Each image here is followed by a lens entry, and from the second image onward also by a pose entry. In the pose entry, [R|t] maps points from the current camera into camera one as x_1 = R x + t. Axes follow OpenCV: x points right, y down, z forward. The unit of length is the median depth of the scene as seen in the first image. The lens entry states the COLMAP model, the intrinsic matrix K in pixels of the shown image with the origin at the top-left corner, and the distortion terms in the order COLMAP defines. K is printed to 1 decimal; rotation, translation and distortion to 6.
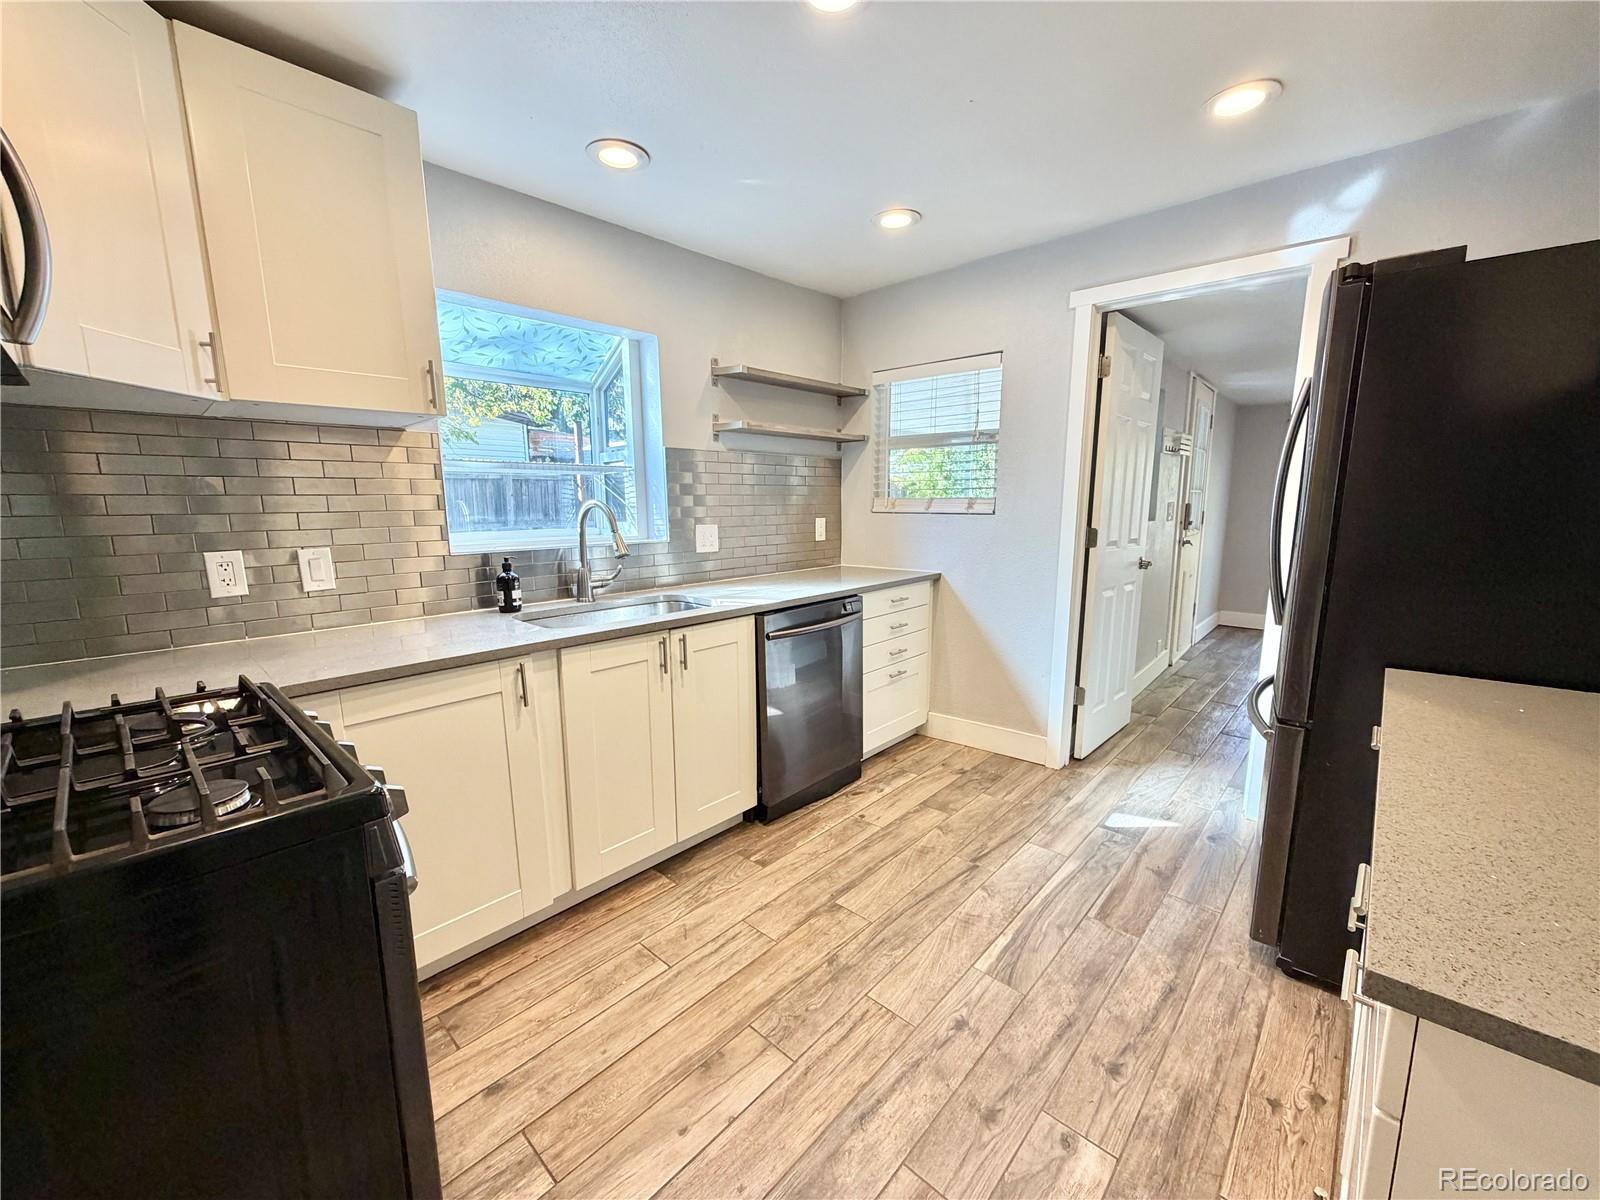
lens RADIAL K [[637.1, 0, 800.2], [0, 637.1, 606.4], [0, 0, 1]] dist [-0.000452, 0.000190]
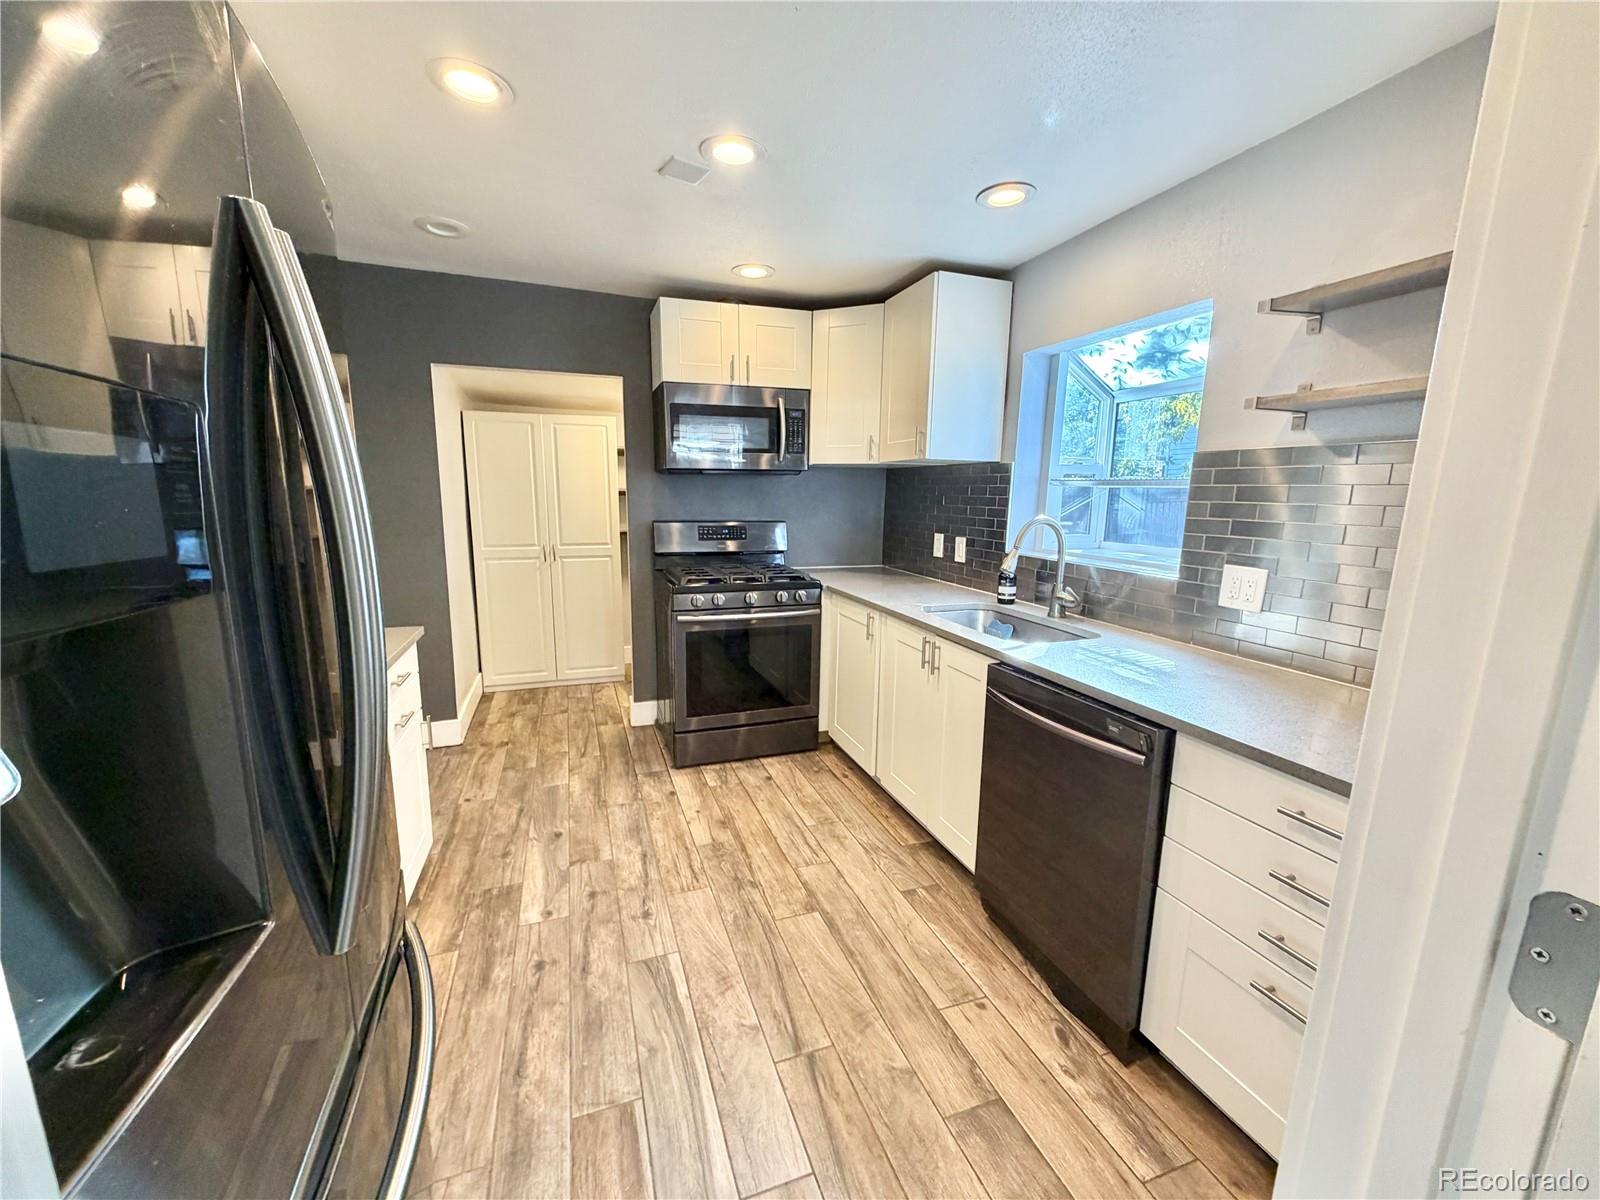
lens RADIAL K [[637.1, 0, 795.7], [0, 637.1, 600.3], [0, 0, 1]] dist [-0.000452, 0.000190]
pose [[-0.465323, 0.150307, -0.872286, 1.018874], [-0.158721, 0.955334, 0.249287, -0.302482], [0.870794, 0.254449, -0.420682, 1.455992]]
